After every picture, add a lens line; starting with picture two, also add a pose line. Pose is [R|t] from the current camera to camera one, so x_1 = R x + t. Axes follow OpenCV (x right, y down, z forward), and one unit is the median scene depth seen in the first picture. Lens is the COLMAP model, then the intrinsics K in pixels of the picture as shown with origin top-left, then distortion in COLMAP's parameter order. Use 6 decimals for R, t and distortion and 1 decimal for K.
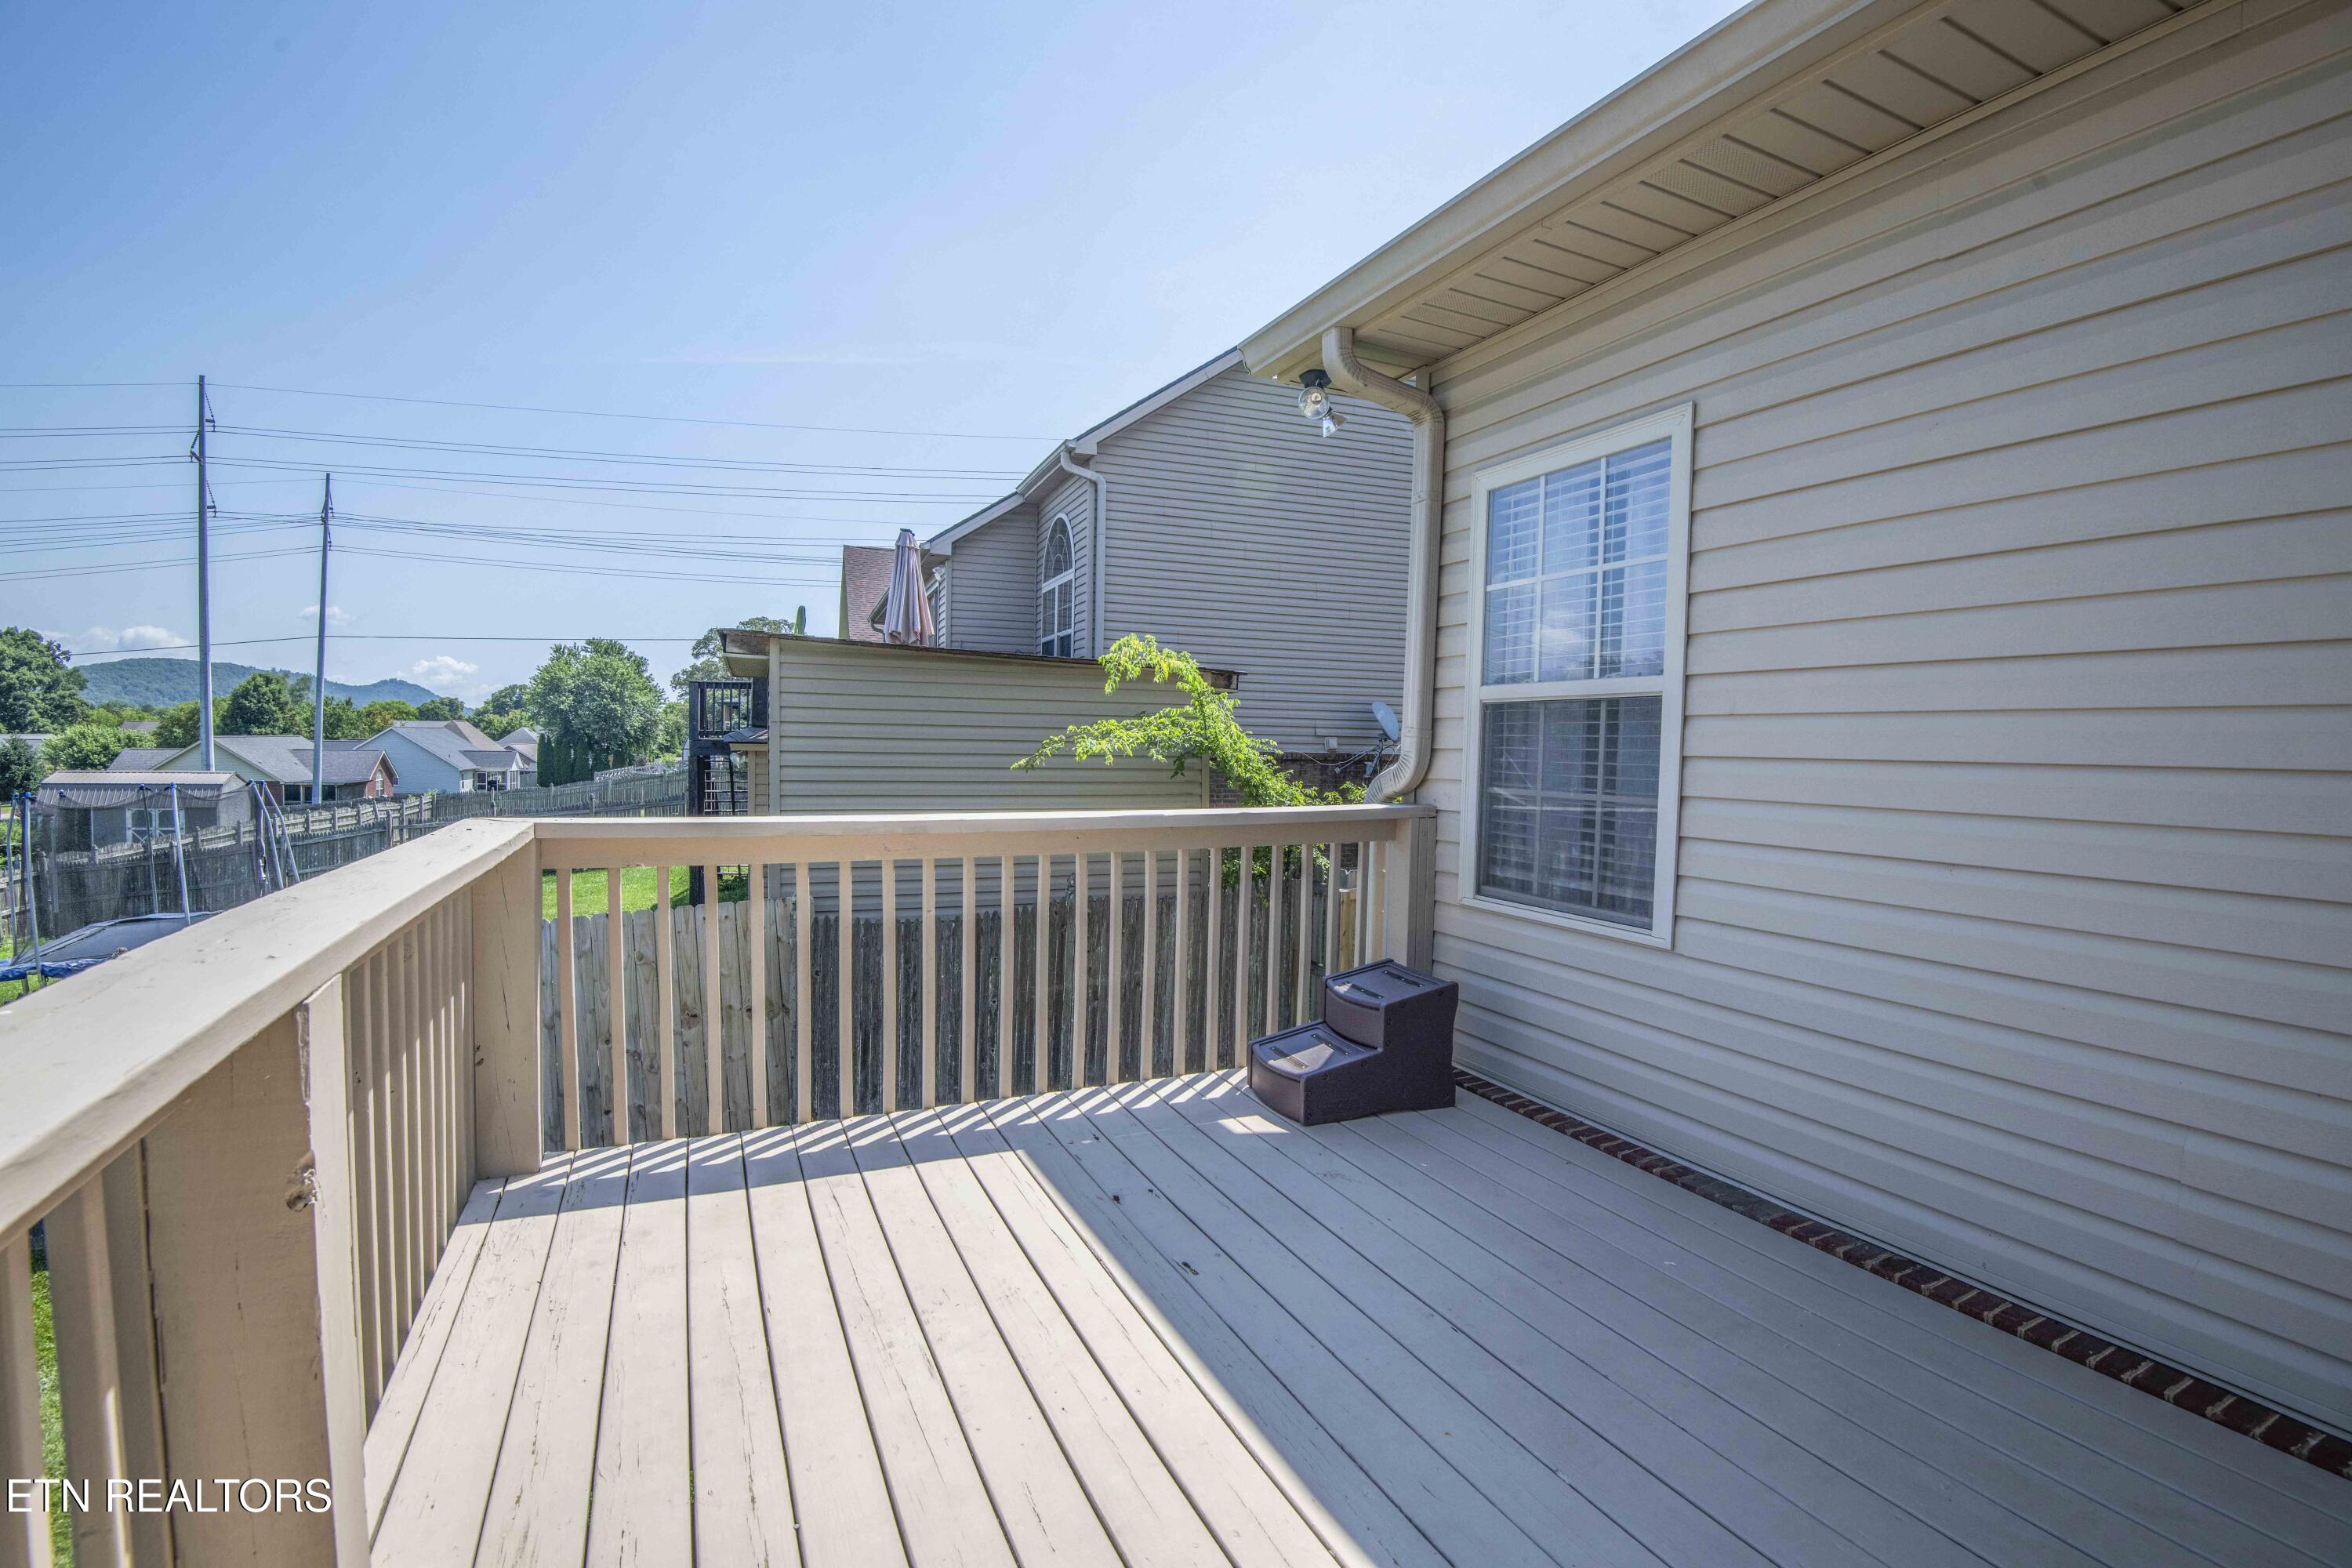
lens RADIAL K [[1084.3, 0, 1189.2], [0, 1084.3, 789.3], [0, 0, 1]] dist [-0.031572, -0.007953]
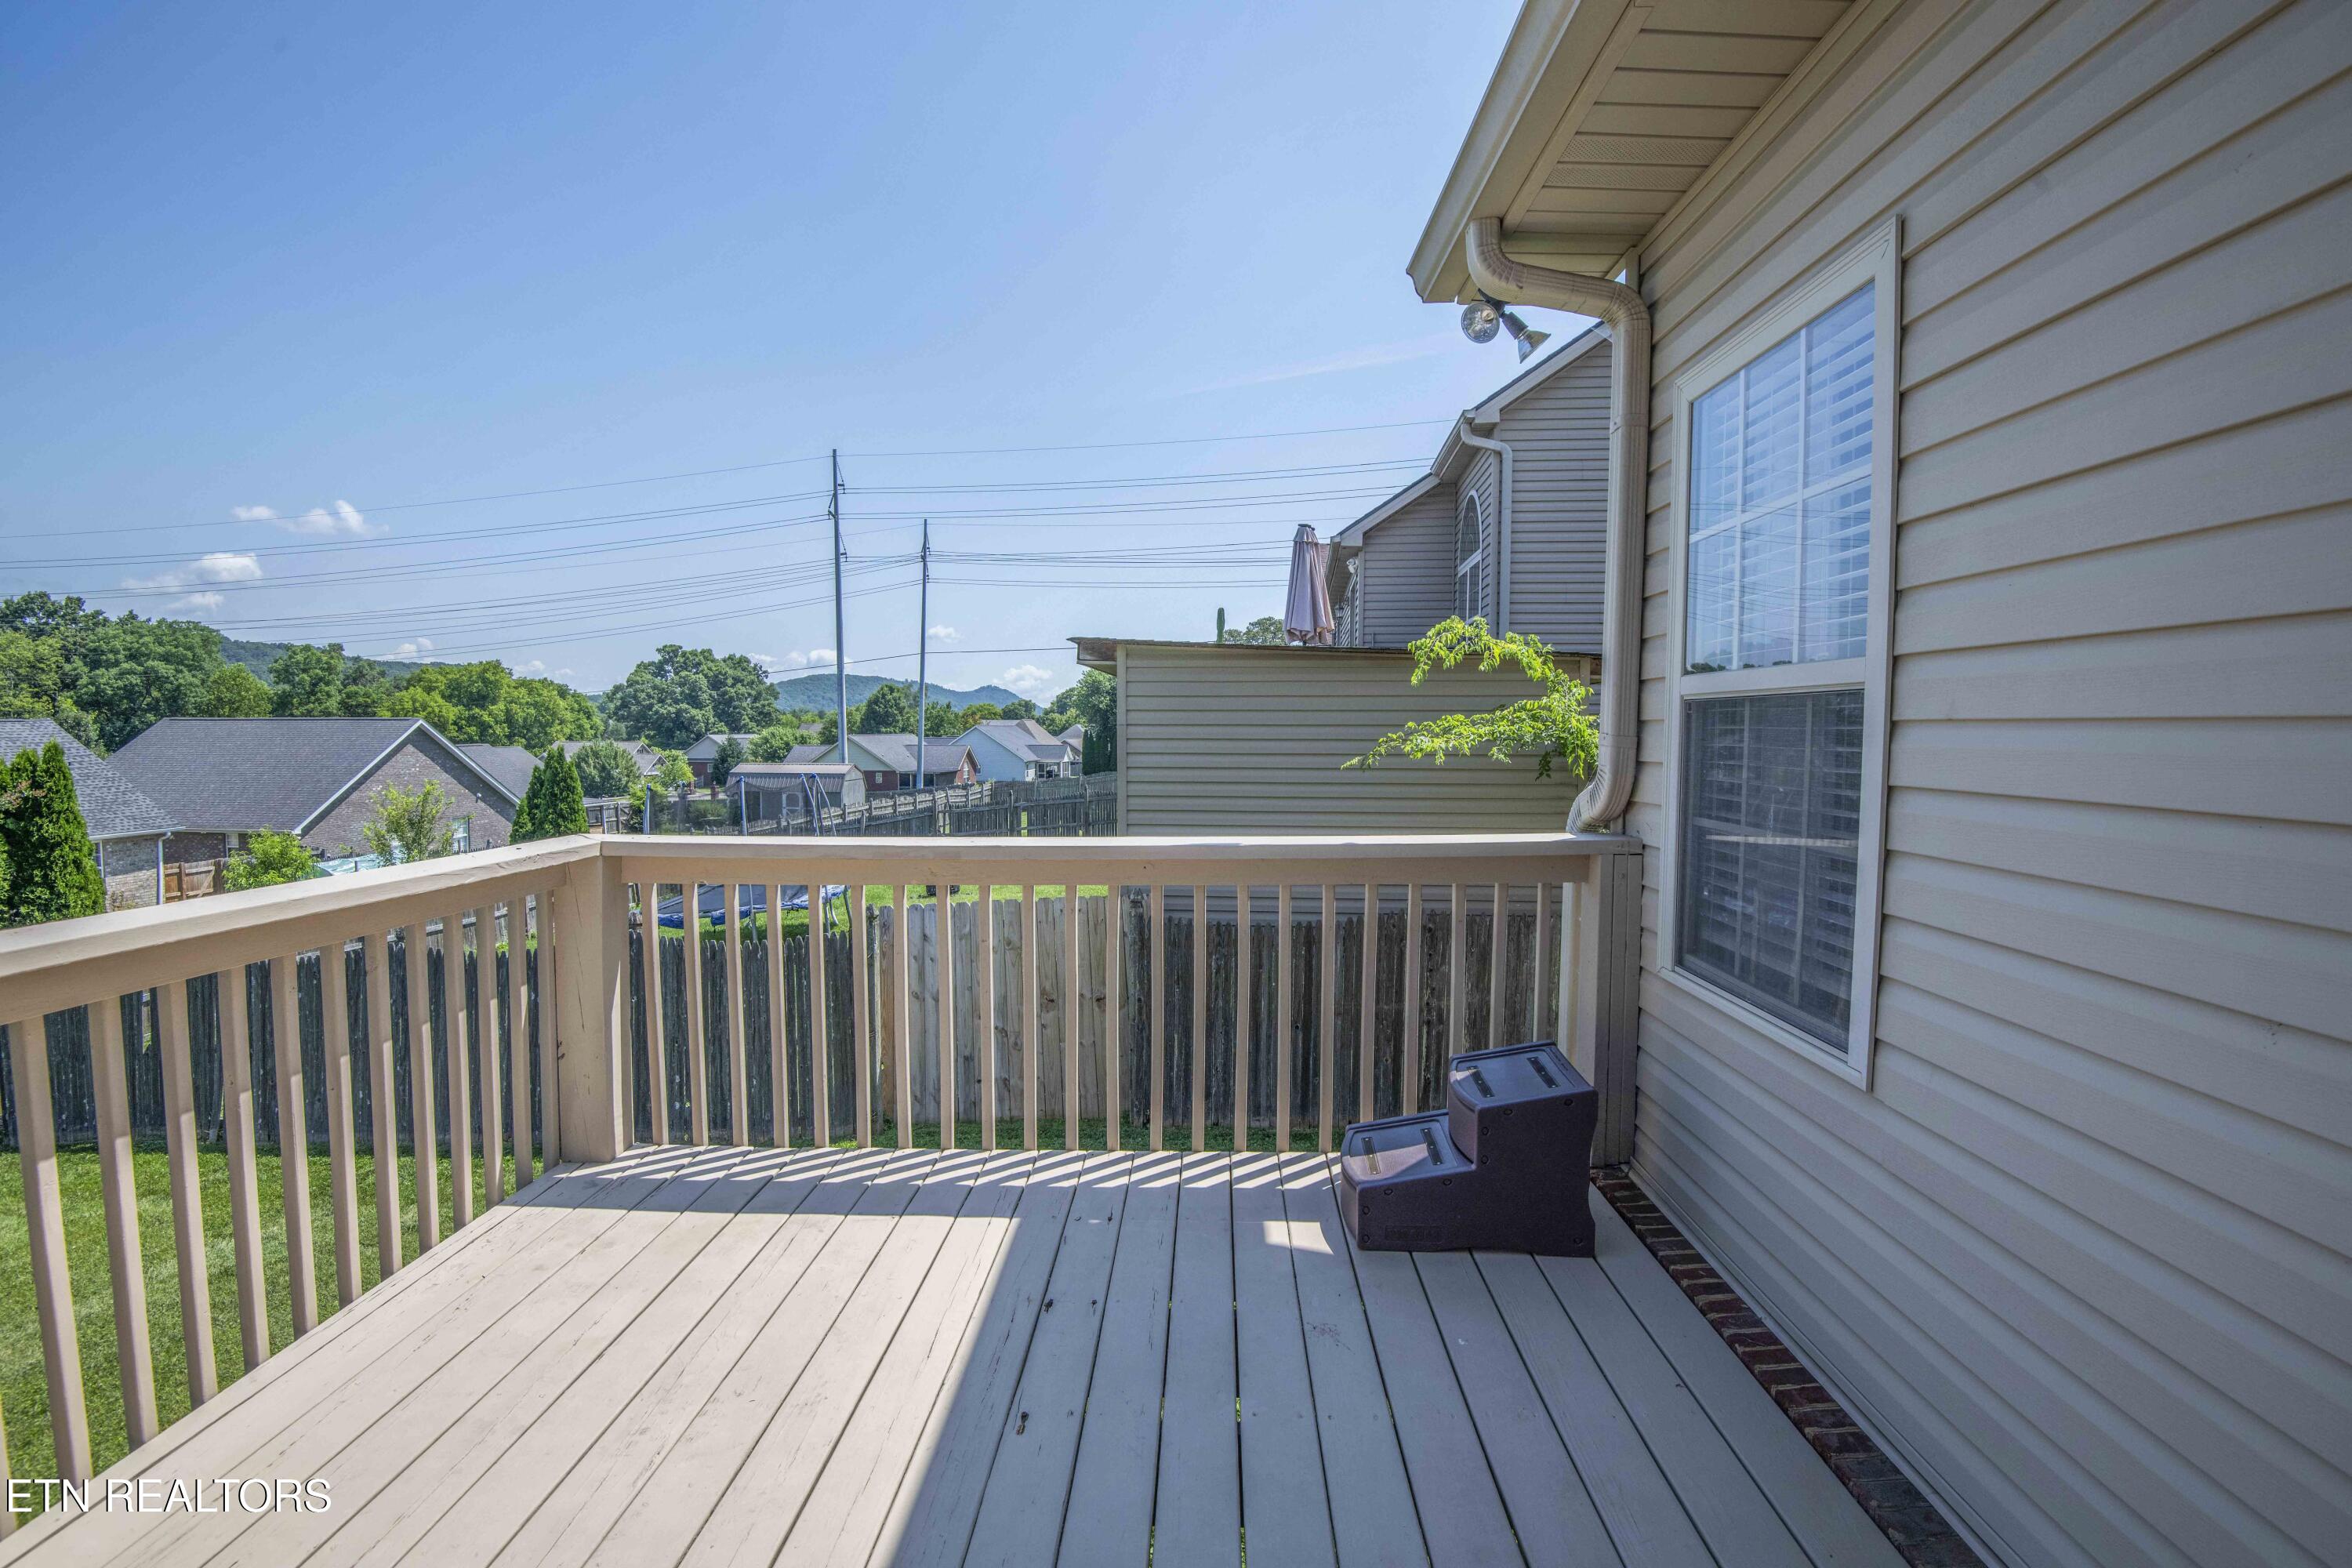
lens RADIAL K [[1084.3, 0, 1178.5], [0, 1084.3, 788.9], [0, 0, 1]] dist [-0.031572, -0.007953]
pose [[0.894166, 0.008357, -0.447658, 0.278133], [-0.004108, 0.999937, 0.010463, -0.025525], [0.447717, -0.007517, 0.894144, 0.200327]]
